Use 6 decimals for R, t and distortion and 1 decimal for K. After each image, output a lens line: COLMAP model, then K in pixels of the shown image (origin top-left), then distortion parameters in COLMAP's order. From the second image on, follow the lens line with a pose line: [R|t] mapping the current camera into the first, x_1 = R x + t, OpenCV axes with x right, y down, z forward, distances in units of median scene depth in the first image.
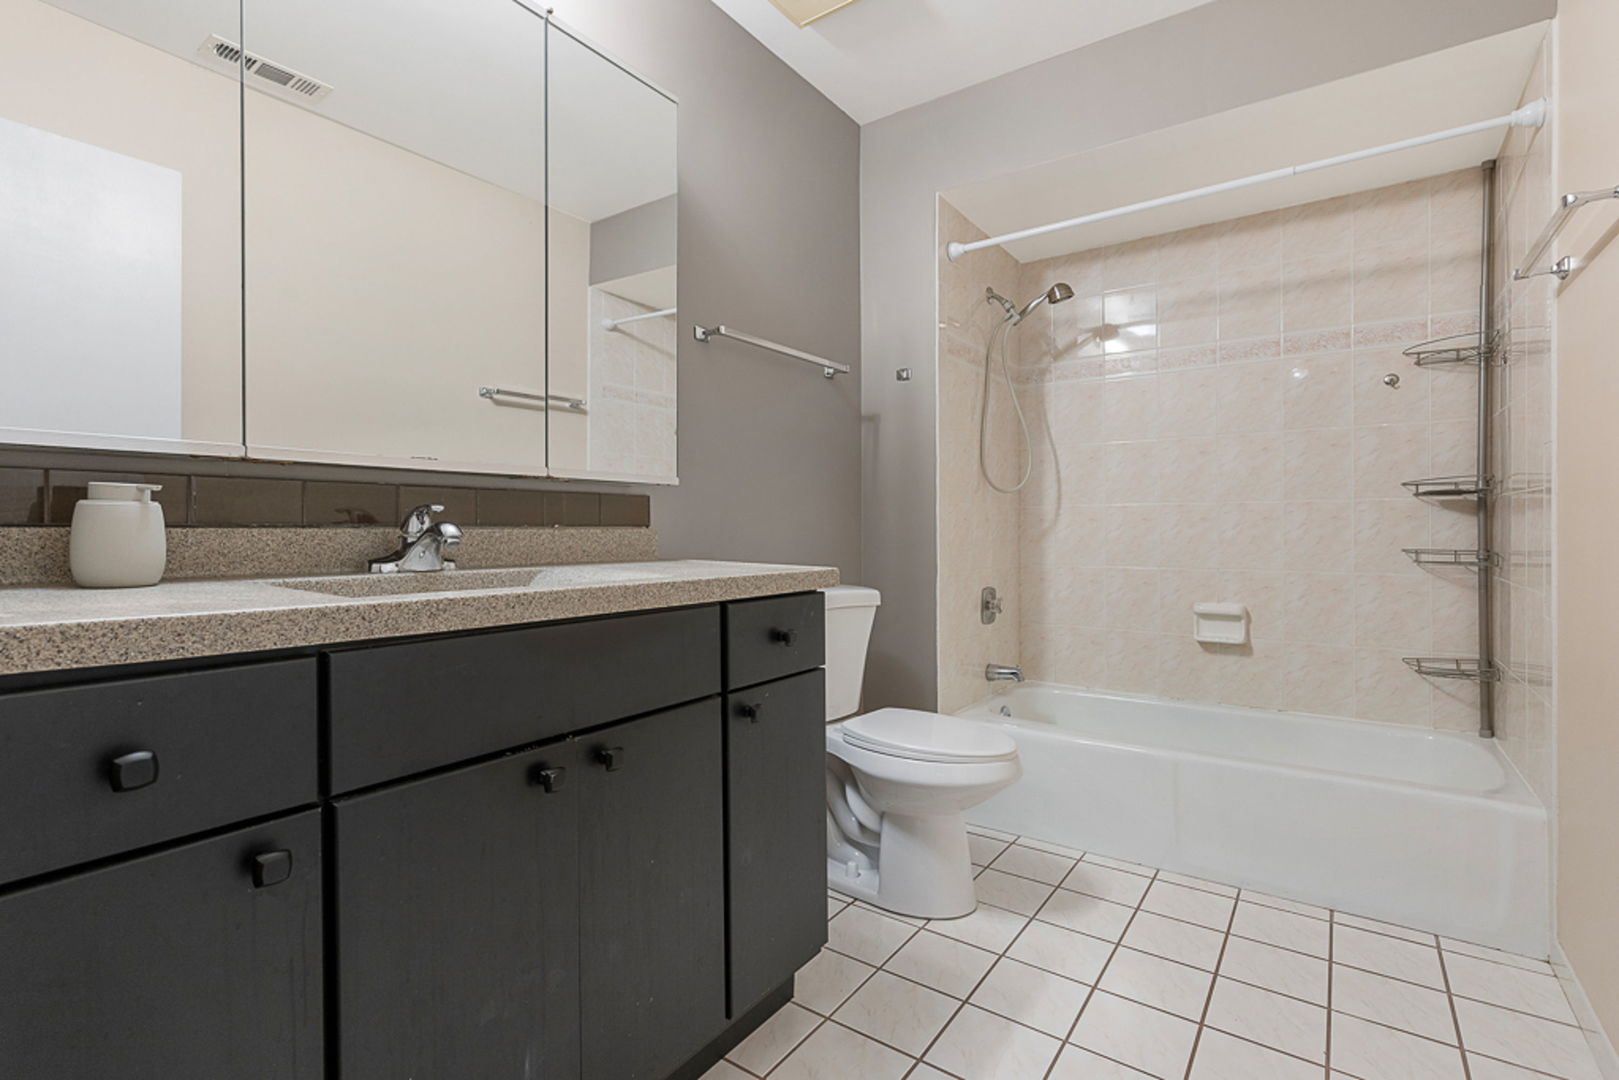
lens RADIAL K [[749.2, 0, 801.4], [0, 749.2, 520.8], [0, 0, 1]] dist [-0.000919, 0.000088]
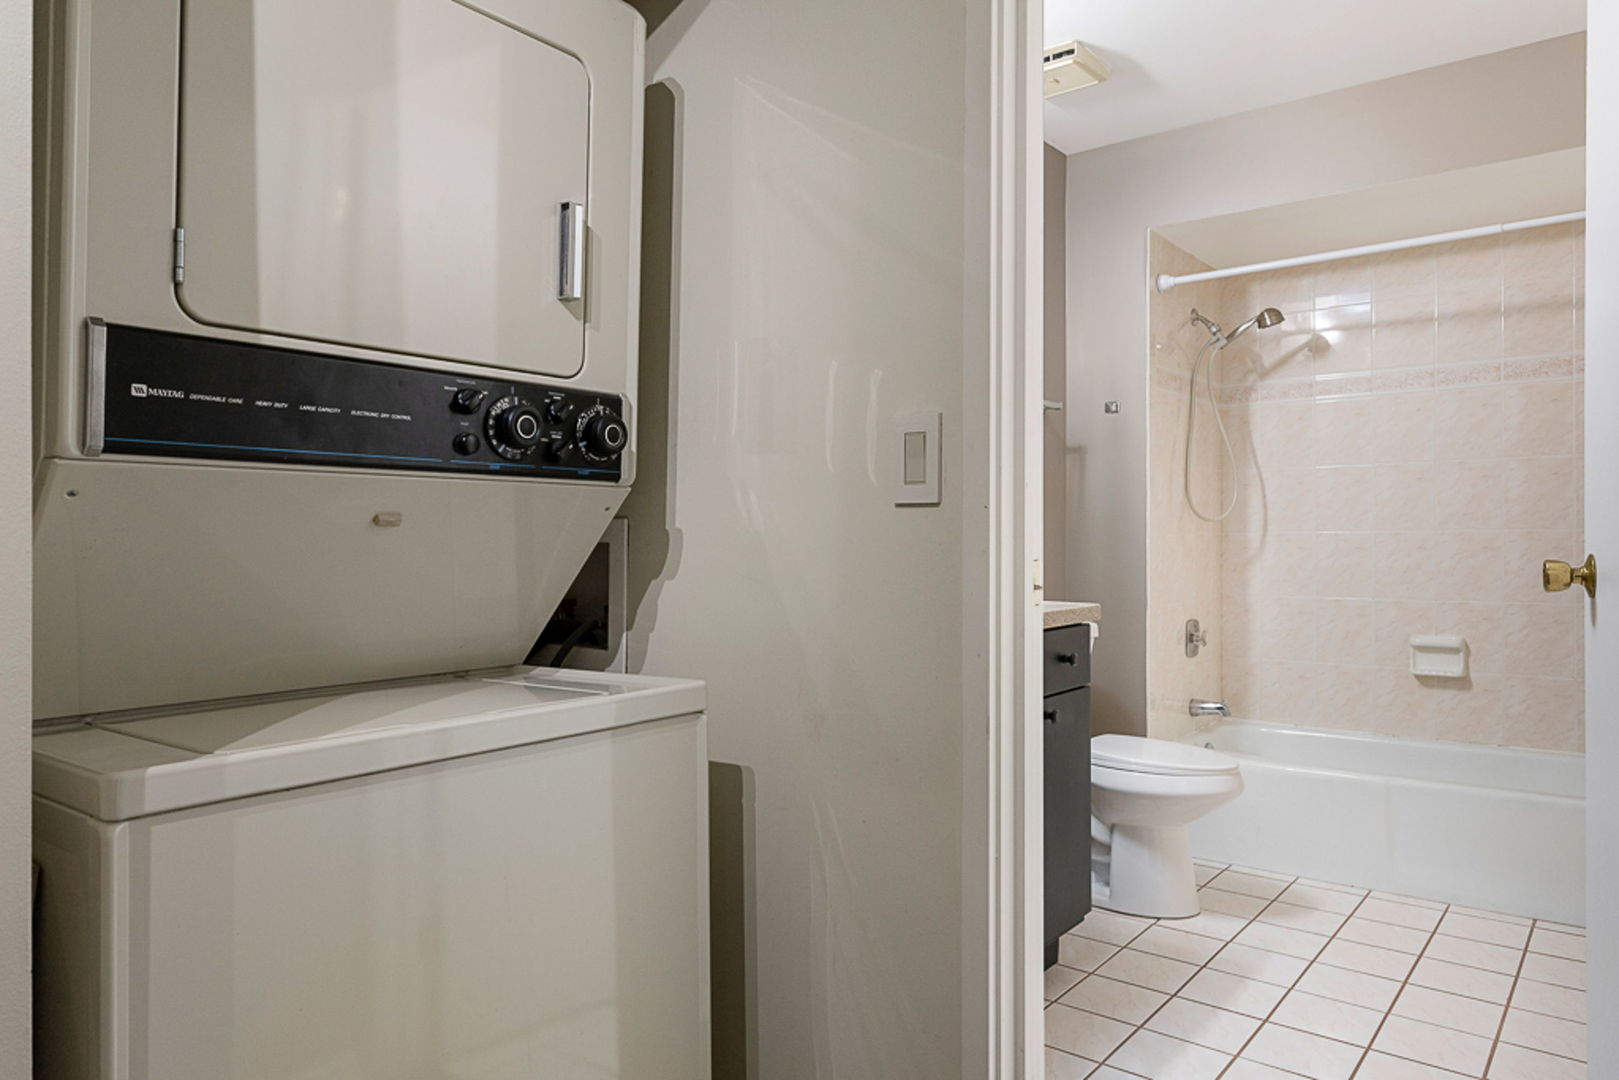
lens RADIAL K [[1079.9, 0, 809.5], [0, 1079.9, 540.0], [0, 0, 1]] dist [0.002539, 0.000812]
pose [[0.999161, -0.005095, -0.040627, -0.192472], [0.005737, 0.999860, 0.015688, -0.039339], [0.040541, -0.015908, 0.999051, -0.422491]]
